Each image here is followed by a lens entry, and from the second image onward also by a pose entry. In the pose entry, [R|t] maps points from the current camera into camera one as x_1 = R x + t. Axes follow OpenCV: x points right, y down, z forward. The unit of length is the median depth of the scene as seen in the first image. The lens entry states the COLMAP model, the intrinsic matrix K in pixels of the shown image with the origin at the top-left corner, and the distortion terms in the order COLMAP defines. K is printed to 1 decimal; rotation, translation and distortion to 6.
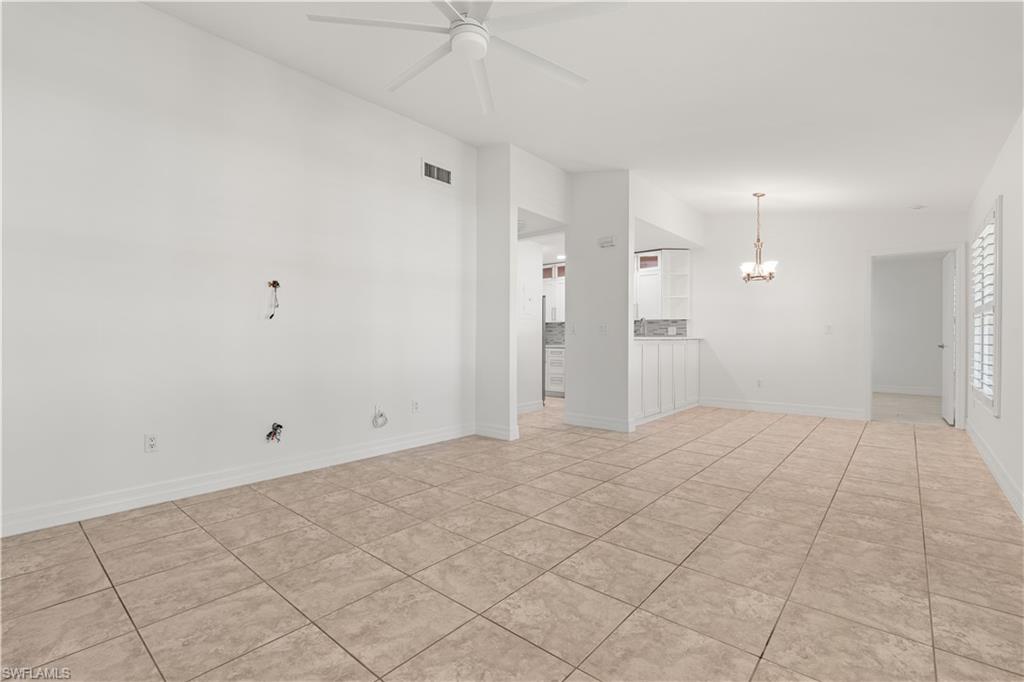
lens RADIAL K [[463.0, 0, 522.7], [0, 463.0, 343.5], [0, 0, 1]] dist [-0.011546, 0.002159]
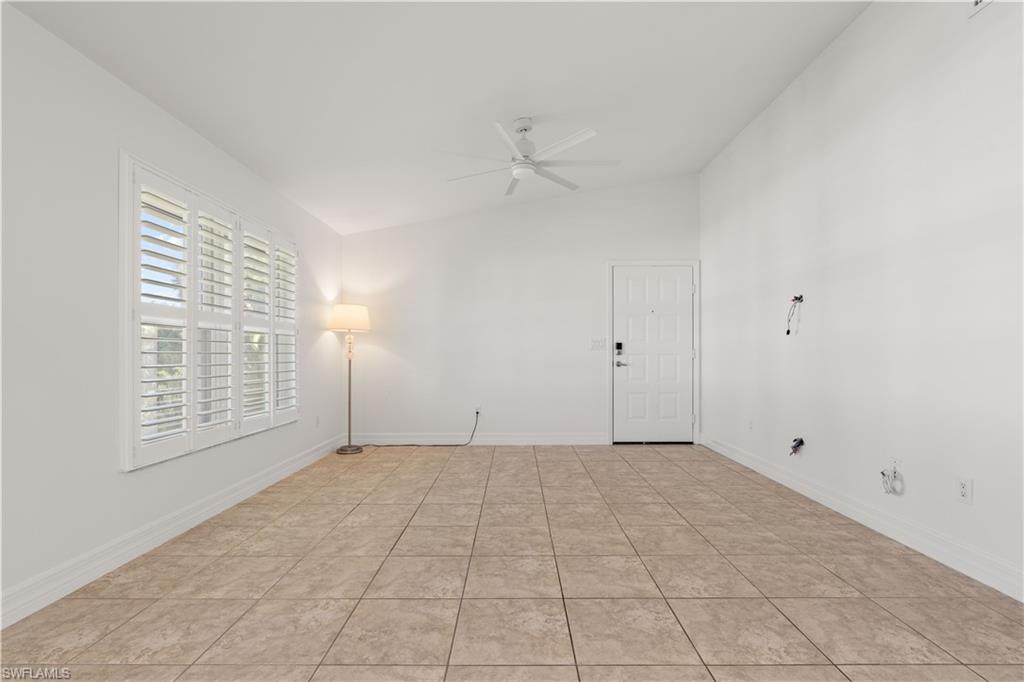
lens RADIAL K [[463.0, 0, 515.2], [0, 463.0, 357.8], [0, 0, 1]] dist [-0.011546, 0.002159]
pose [[-0.767716, 0.009658, -0.640717, 0.745688], [-0.003203, 0.999816, 0.018909, -0.026897], [0.640782, 0.016569, -0.767544, 1.739734]]
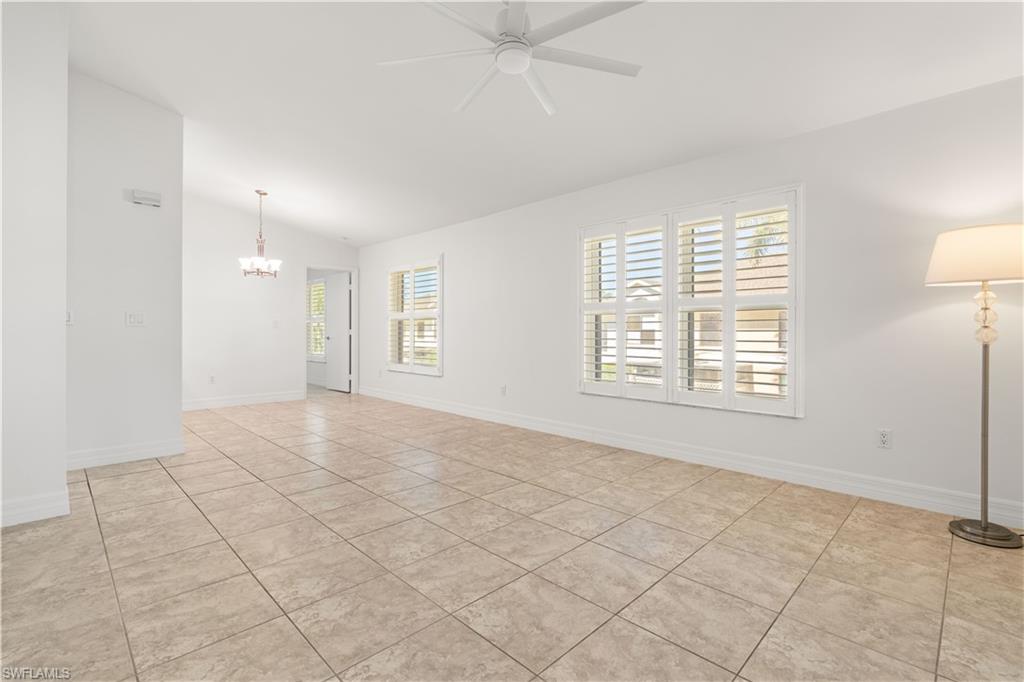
lens RADIAL K [[463.0, 0, 509.1], [0, 463.0, 343.1], [0, 0, 1]] dist [-0.011546, 0.002159]
pose [[0.087940, -0.023432, 0.995850, -0.923142], [0.009582, 0.999697, 0.022676, -0.010424], [-0.996080, 0.007548, 0.088138, 0.714164]]
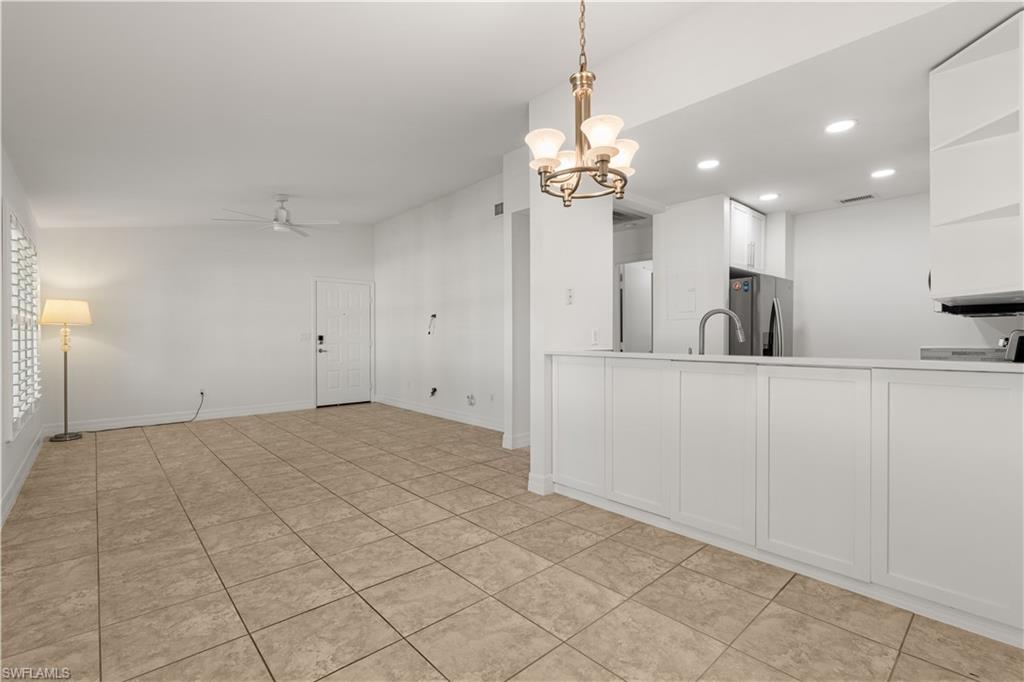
lens RADIAL K [[463.0, 0, 500.0], [0, 463.0, 344.3], [0, 0, 1]] dist [-0.011546, 0.002159]
pose [[-0.147948, 0.017875, -0.988834, 1.689206], [-0.007580, 0.999787, 0.019207, -0.062552], [0.988966, 0.010337, -0.147781, 1.971921]]
